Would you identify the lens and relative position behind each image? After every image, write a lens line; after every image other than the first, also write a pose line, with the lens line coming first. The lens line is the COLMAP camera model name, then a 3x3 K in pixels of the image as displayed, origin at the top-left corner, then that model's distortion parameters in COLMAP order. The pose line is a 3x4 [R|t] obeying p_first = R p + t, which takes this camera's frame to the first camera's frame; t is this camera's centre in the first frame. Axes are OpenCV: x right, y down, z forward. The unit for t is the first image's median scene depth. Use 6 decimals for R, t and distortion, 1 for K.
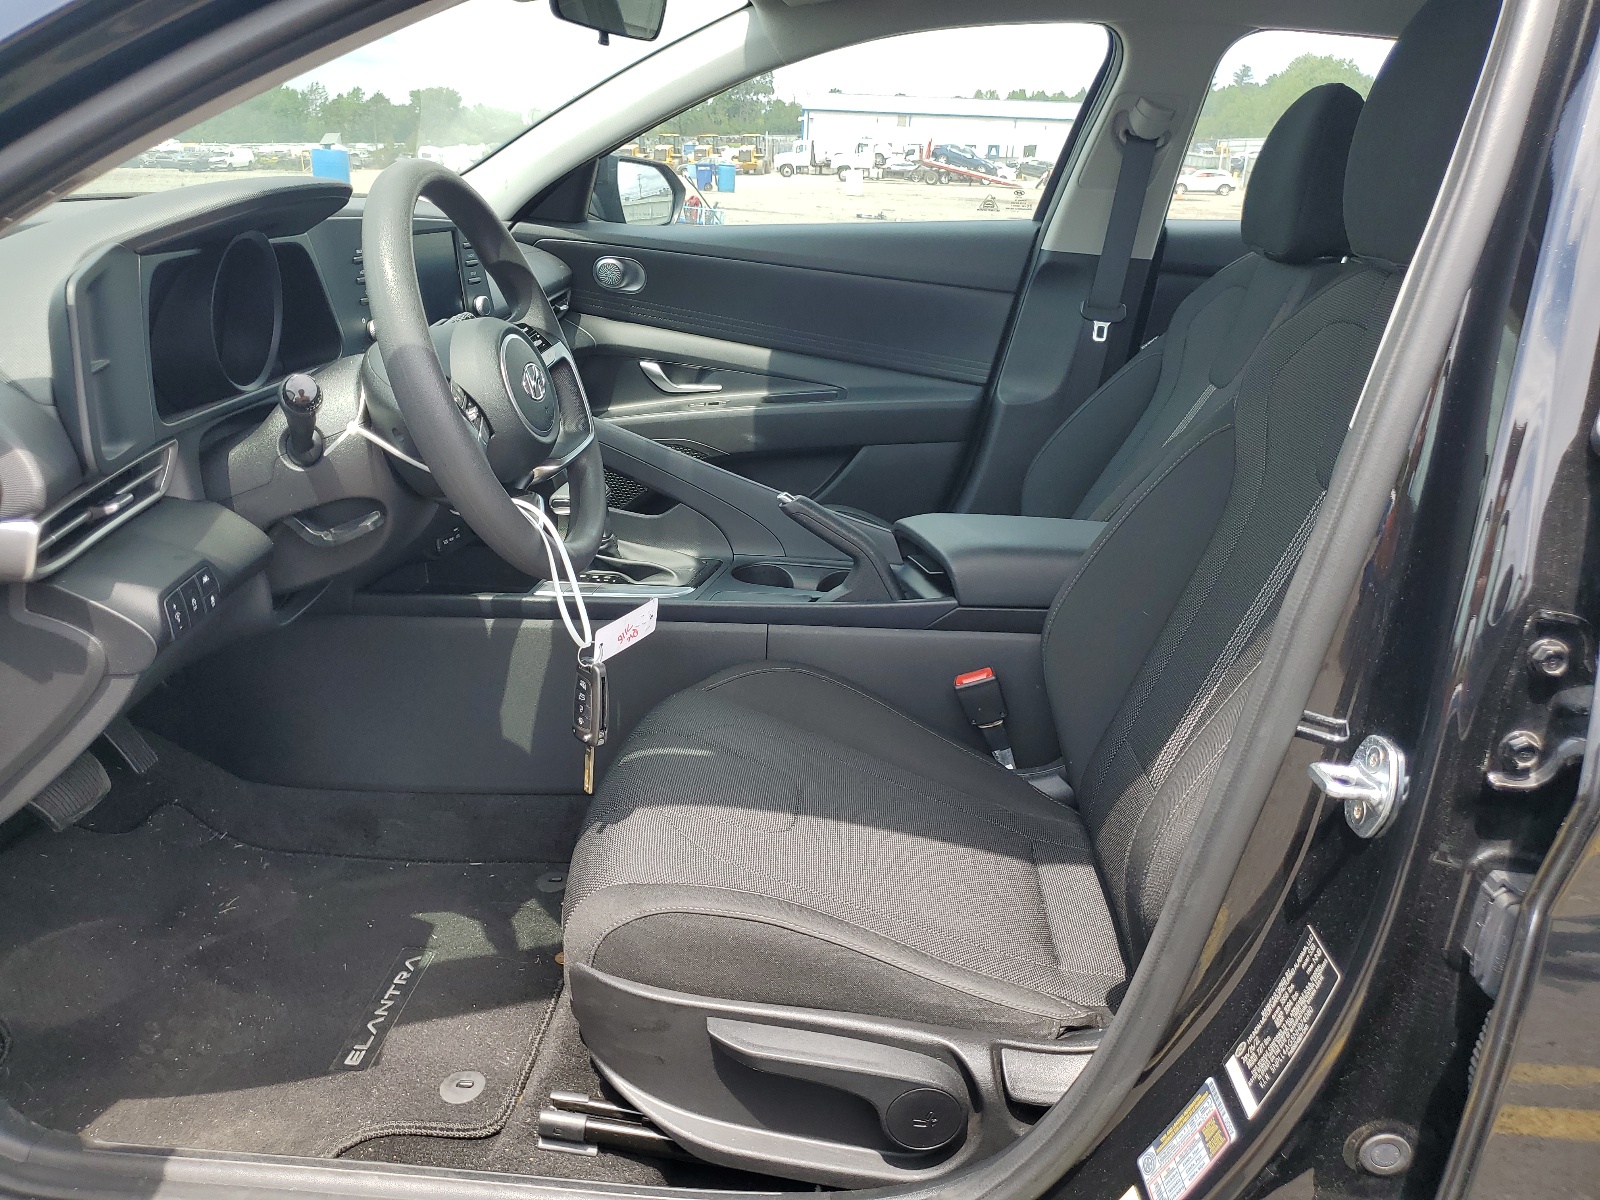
lens RADIAL K [[1216.1, 0, 799.8], [0, 1216.1, 600.1], [0, 0, 1]] dist [-0.003646, -0.002805]
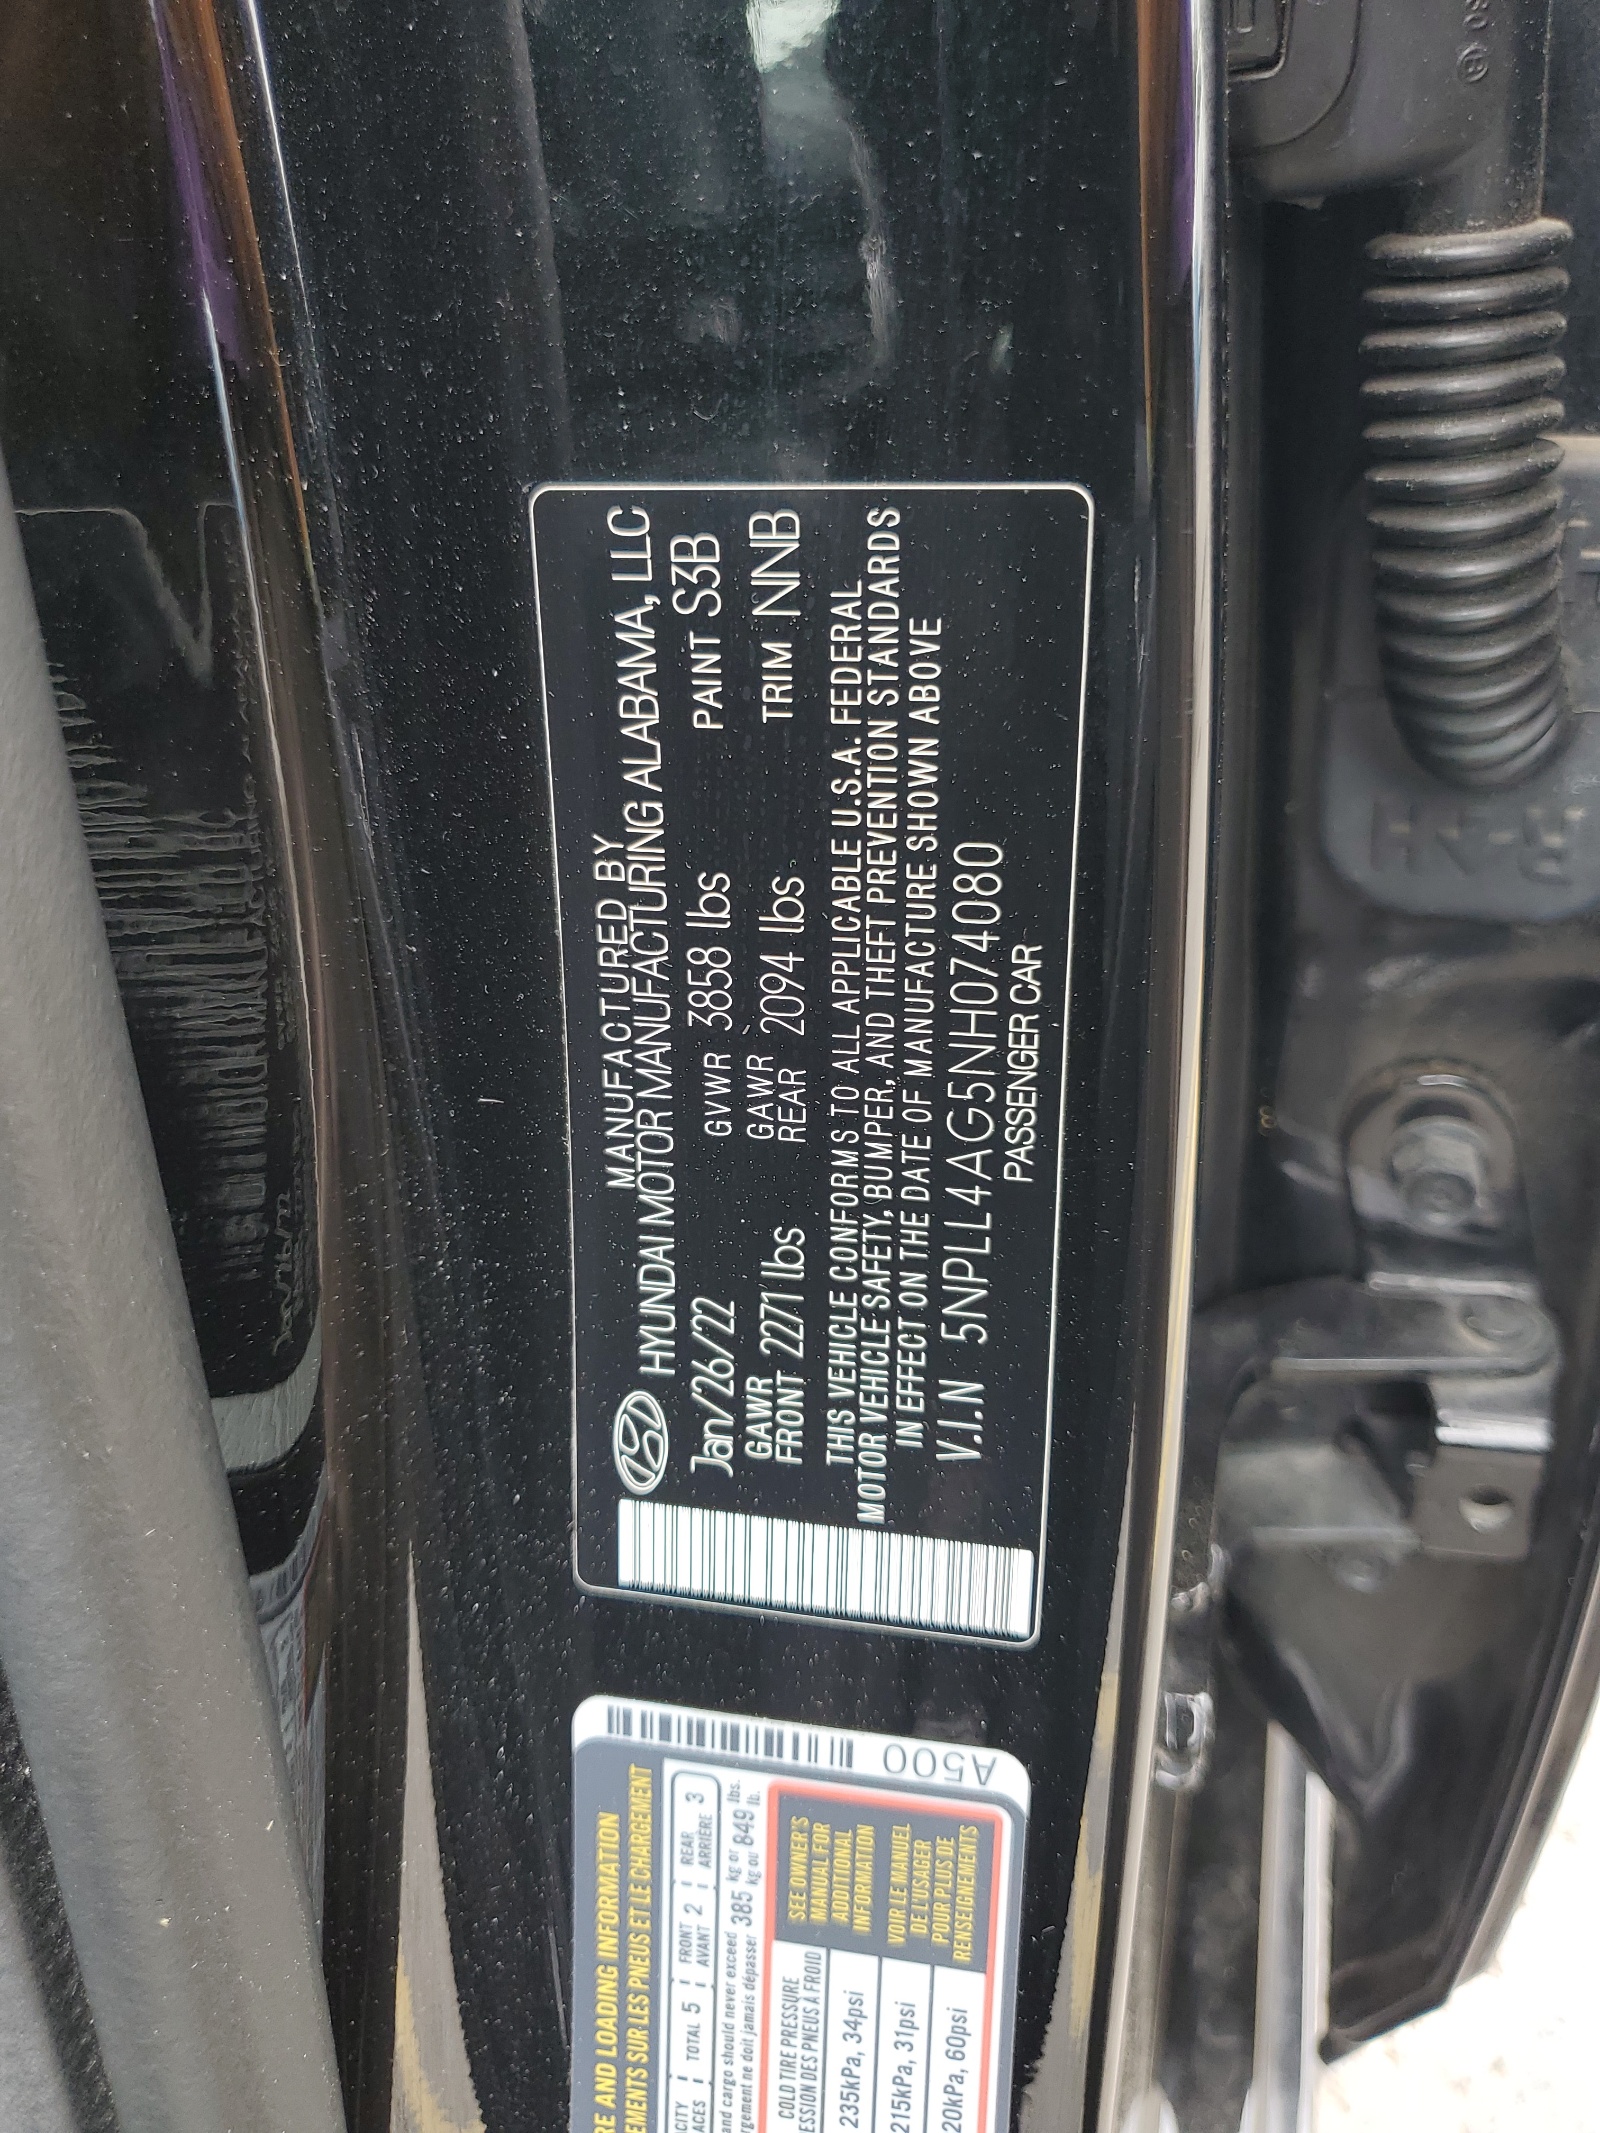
lens RADIAL K [[1621.2, 0, 799.9], [0, 1621.2, 1065.4], [0, 0, 1]] dist [-0.003646, -0.002805]
pose [[0.197668, -0.605930, 0.770569, 0.231549], [0.416609, 0.763483, 0.493488, 0.234482], [-0.887335, 0.223479, 0.403352, 0.894738]]
